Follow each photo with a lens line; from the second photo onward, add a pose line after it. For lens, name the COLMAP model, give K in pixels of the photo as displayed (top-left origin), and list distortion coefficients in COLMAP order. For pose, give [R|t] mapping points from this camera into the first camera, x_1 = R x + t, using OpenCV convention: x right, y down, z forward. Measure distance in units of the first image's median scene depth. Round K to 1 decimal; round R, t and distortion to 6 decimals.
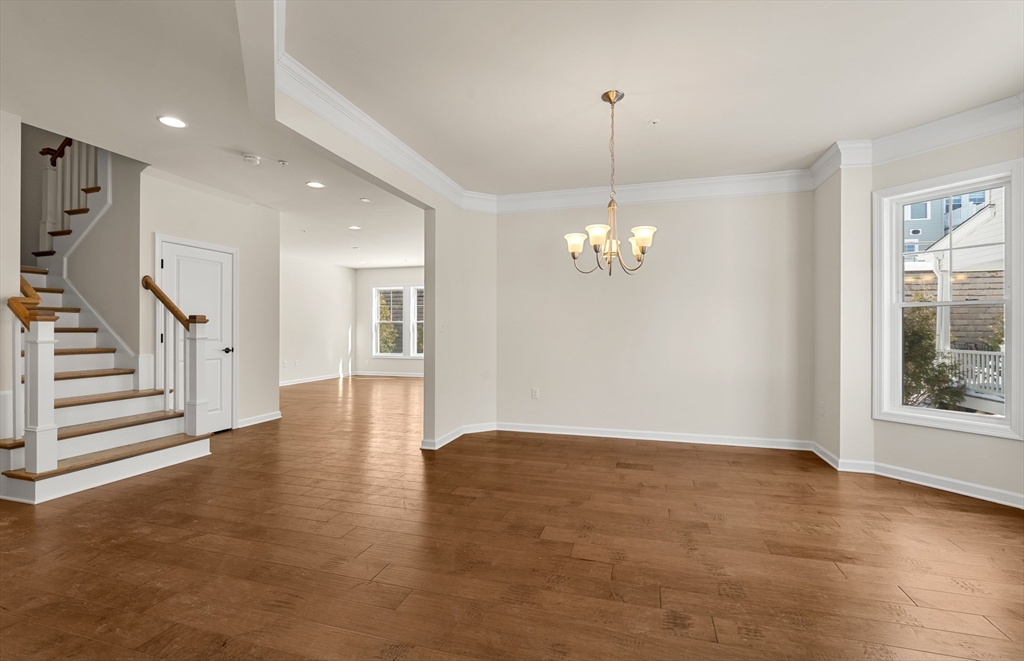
lens RADIAL K [[454.6, 0, 512.0], [0, 454.6, 330.5], [0, 0, 1]] dist [0.000933, 0.000206]
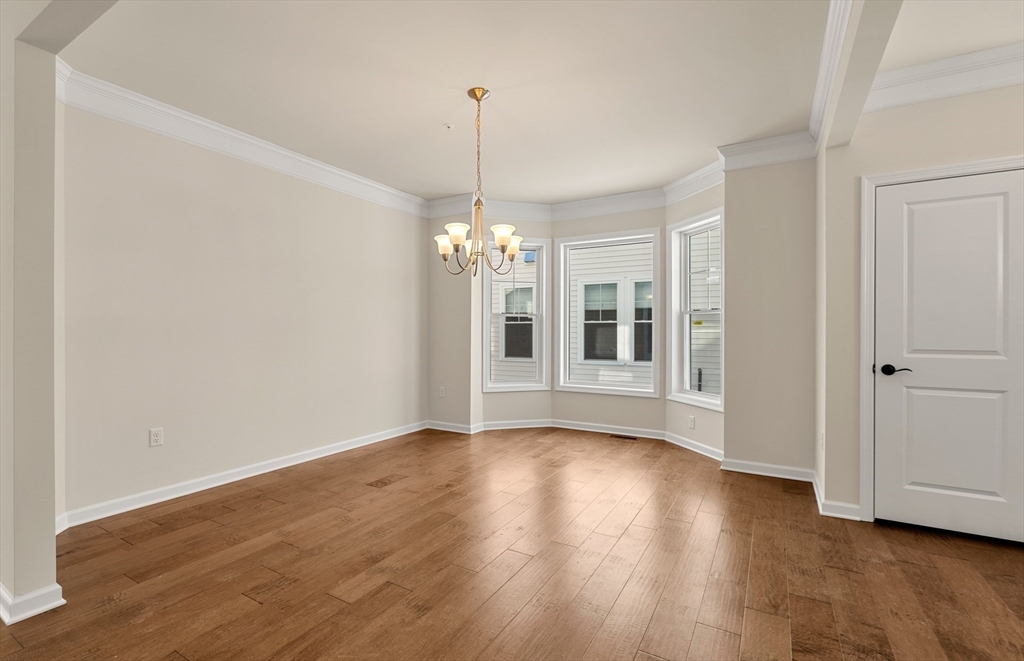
lens RADIAL K [[454.6, 0, 512.0], [0, 454.6, 330.5], [0, 0, 1]] dist [0.000933, 0.000206]
pose [[0.243155, 0.000144, 0.969987, -0.586552], [-0.000088, 1.000000, -0.000127, -0.002609], [-0.969987, -0.000055, 0.243155, 0.563839]]
